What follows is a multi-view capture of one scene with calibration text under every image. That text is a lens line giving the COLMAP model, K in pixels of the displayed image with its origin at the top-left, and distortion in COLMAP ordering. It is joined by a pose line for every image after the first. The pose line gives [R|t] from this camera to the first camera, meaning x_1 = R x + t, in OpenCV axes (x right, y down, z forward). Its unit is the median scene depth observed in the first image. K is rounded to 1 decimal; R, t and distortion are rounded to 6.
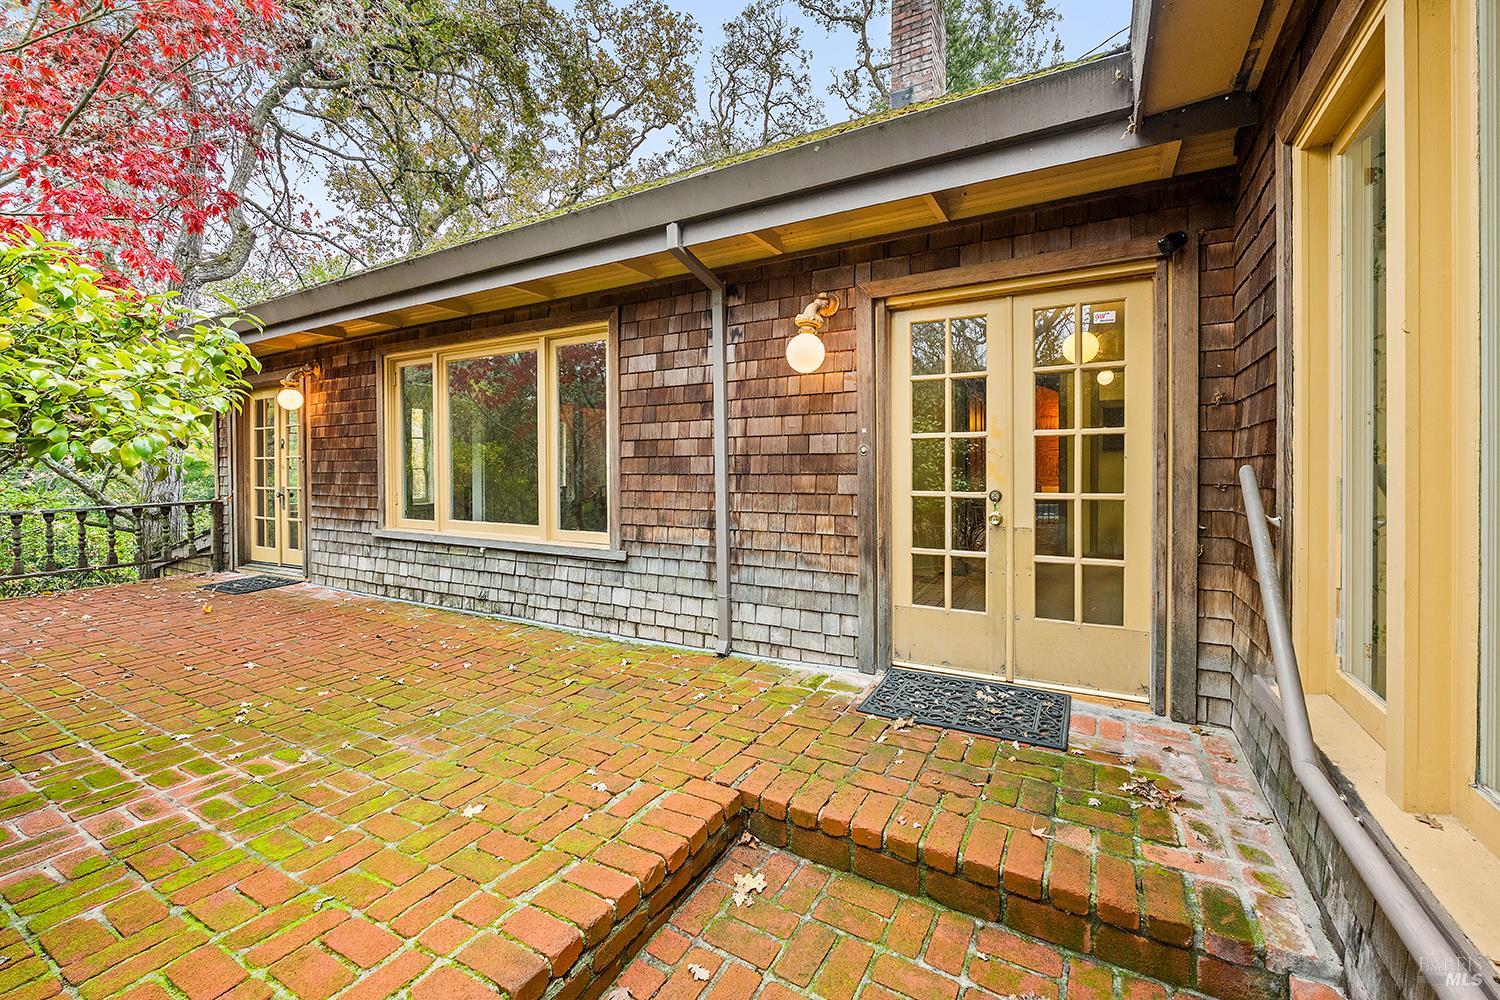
lens RADIAL K [[621.0, 0, 743.6], [0, 621.0, 474.8], [0, 0, 1]] dist [-0.000920, -0.000246]
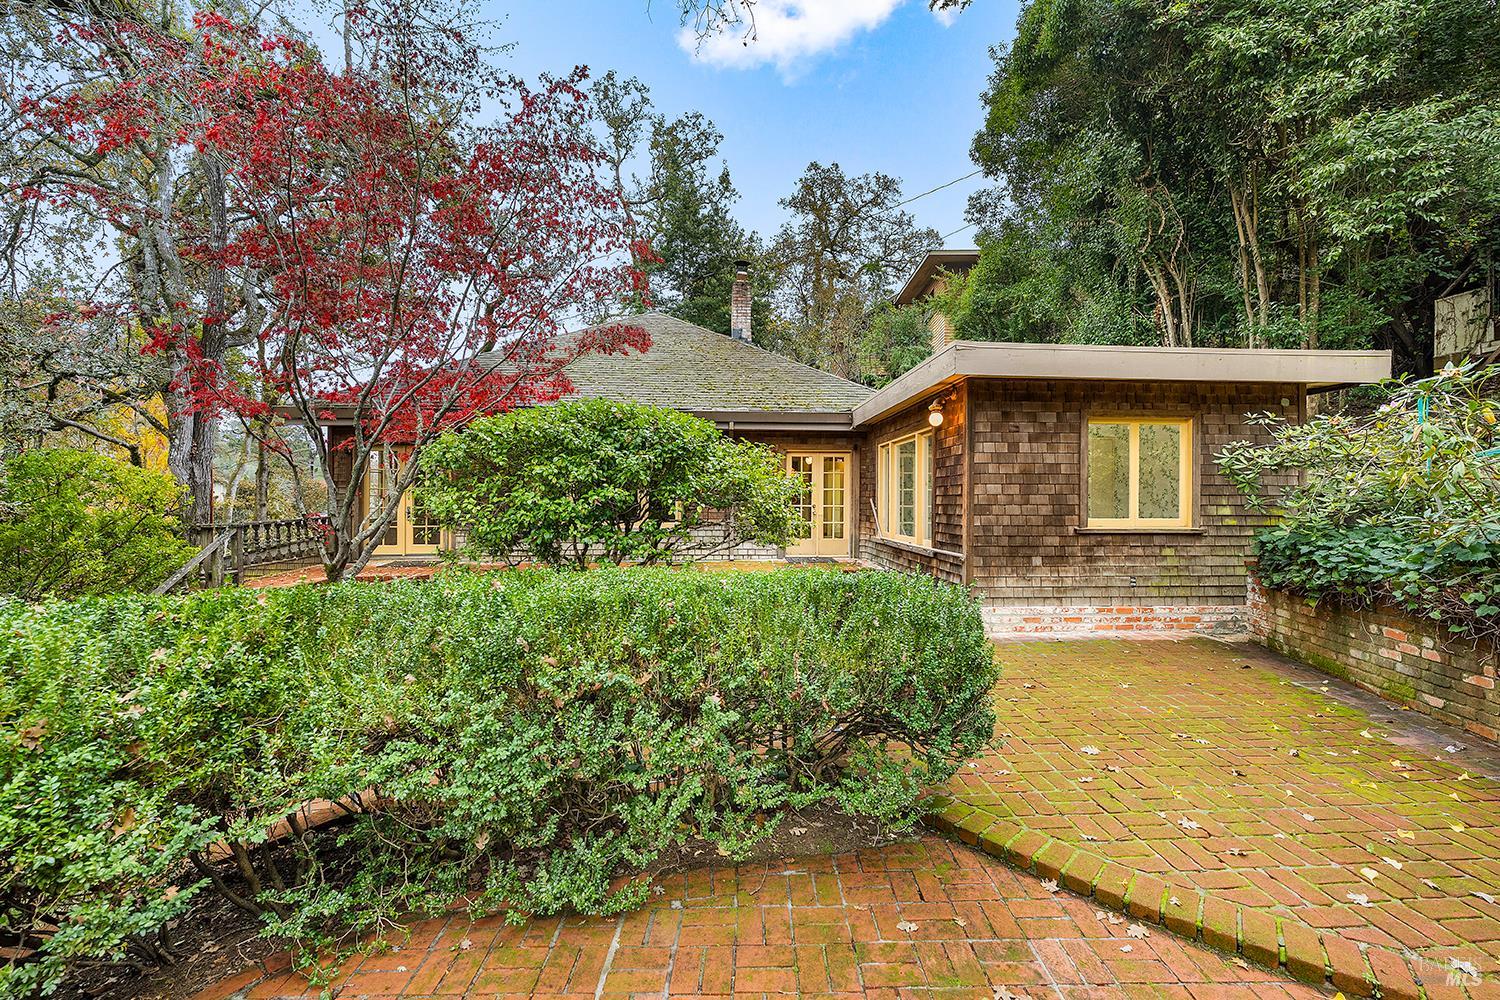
lens RADIAL K [[628.6, 0, 750.0], [0, 628.6, 500.0], [0, 0, 1]] dist [0.000107, 0.000106]
pose [[0.841726, 0.008782, 0.539834, -1.882355], [-0.004365, 0.999946, -0.009460, 0.032733], [-0.539888, 0.005606, 0.841718, -1.881105]]
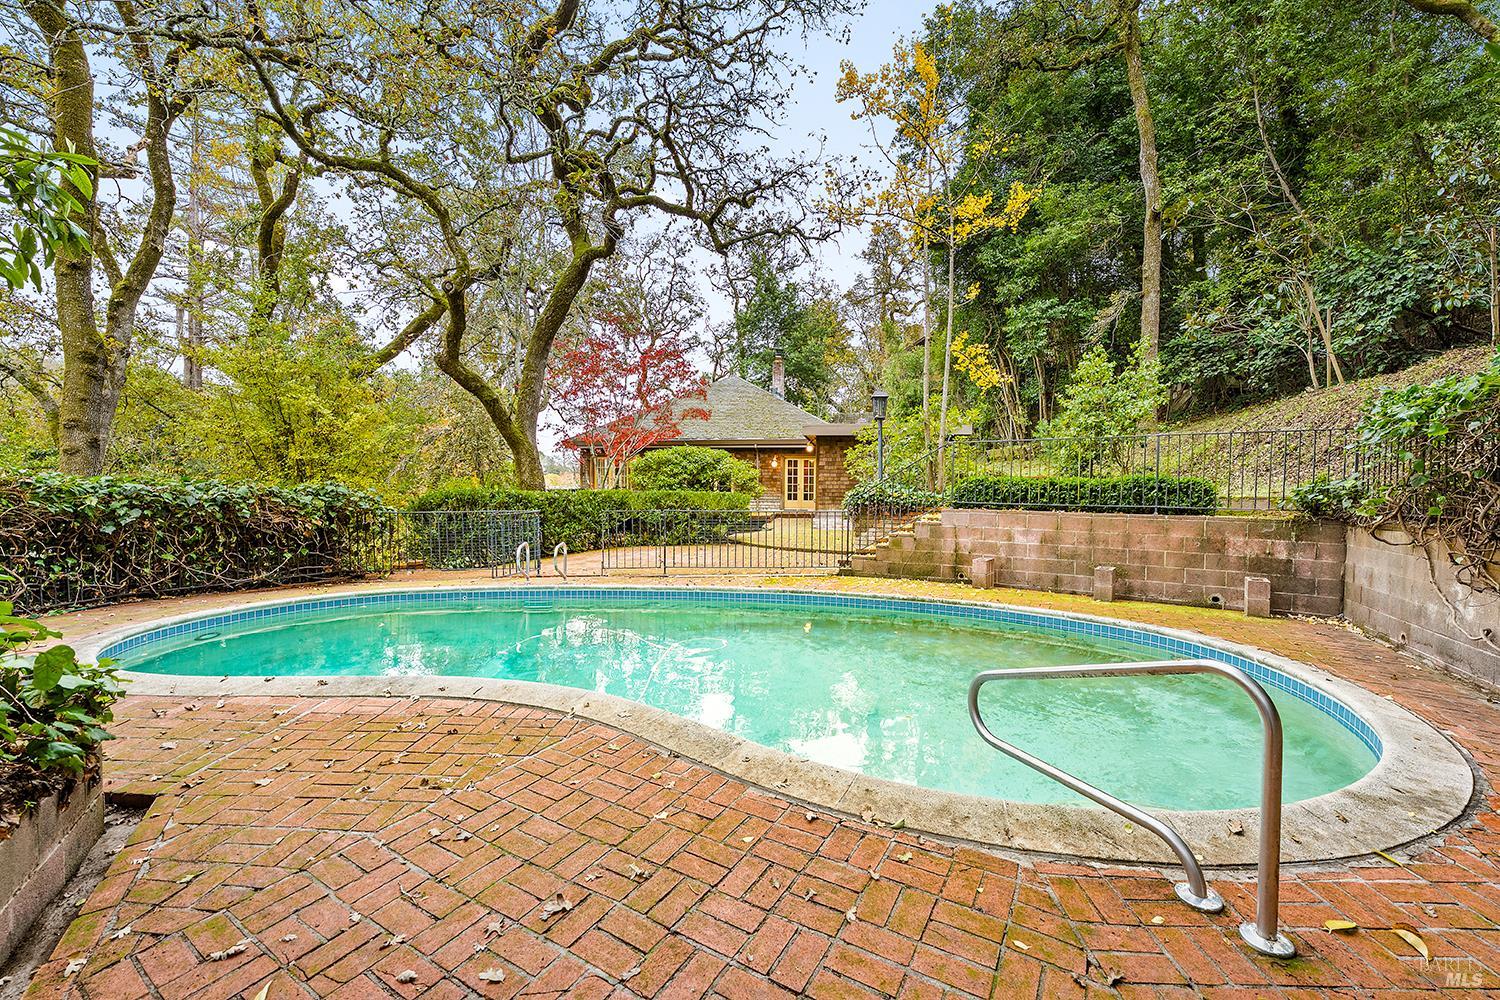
lens RADIAL K [[565.1, 0, 750.0], [0, 565.1, 500.0], [0, 0, 1]] dist [-0.001032, -0.000089]
pose [[0.931851, 0.003084, 0.362829, -2.542577], [-0.008010, 0.999895, 0.012073, 0.140639], [-0.362754, -0.014156, 0.931777, -4.993045]]
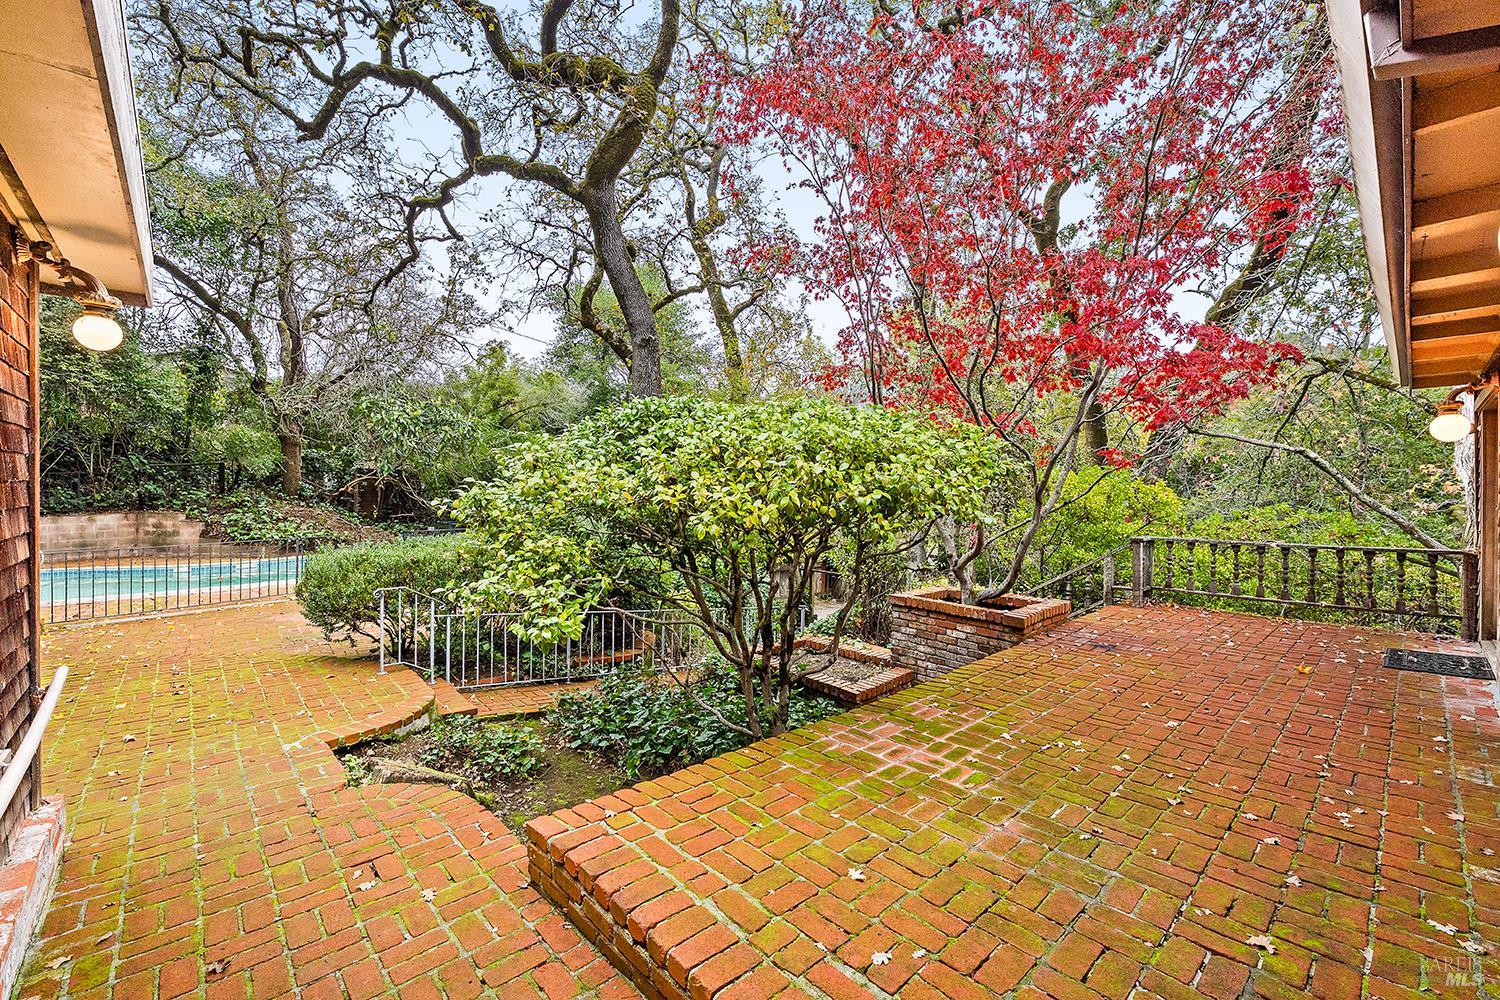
lens RADIAL K [[621.0, 0, 743.6], [0, 621.0, 474.8], [0, 0, 1]] dist [-0.000920, -0.000246]
pose [[-0.295654, -0.010262, -0.955240, 0.545974], [-0.014088, 0.999880, -0.006381, -0.116051], [0.955191, 0.011571, -0.295763, 0.943051]]
